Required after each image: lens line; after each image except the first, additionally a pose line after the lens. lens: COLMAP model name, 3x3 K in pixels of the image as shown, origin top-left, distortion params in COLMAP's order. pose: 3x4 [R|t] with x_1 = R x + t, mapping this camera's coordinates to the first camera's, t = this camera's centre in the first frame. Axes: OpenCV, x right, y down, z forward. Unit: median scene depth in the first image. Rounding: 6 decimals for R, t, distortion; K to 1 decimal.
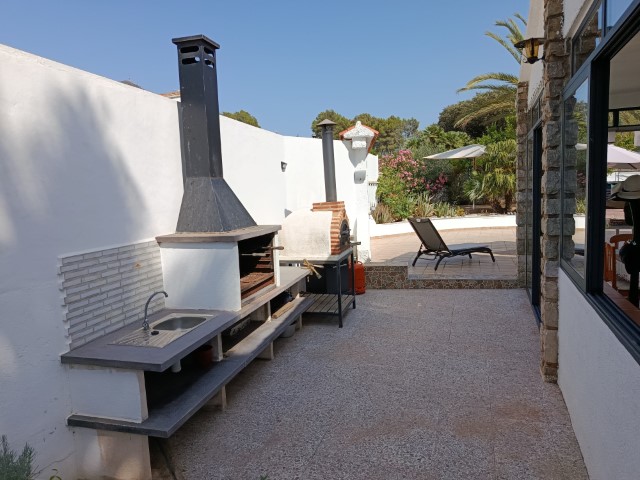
lens RADIAL K [[447.7, 0, 313.8], [0, 447.7, 243.7], [0, 0, 1]] dist [0.010099, -0.009489]
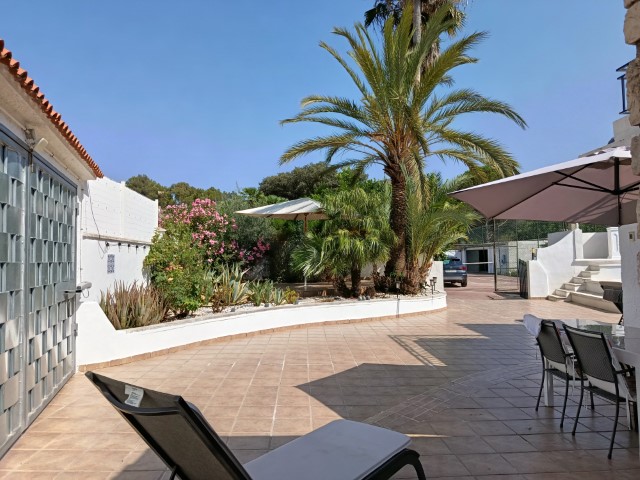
lens RADIAL K [[447.7, 0, 316.0], [0, 447.7, 237.7], [0, 0, 1]] dist [0.010099, -0.009489]
pose [[0.922850, 0.041438, 0.382923, 0.115169], [0.027018, 0.984782, -0.171682, -0.040826], [-0.384210, 0.168782, 0.907687, 0.396502]]
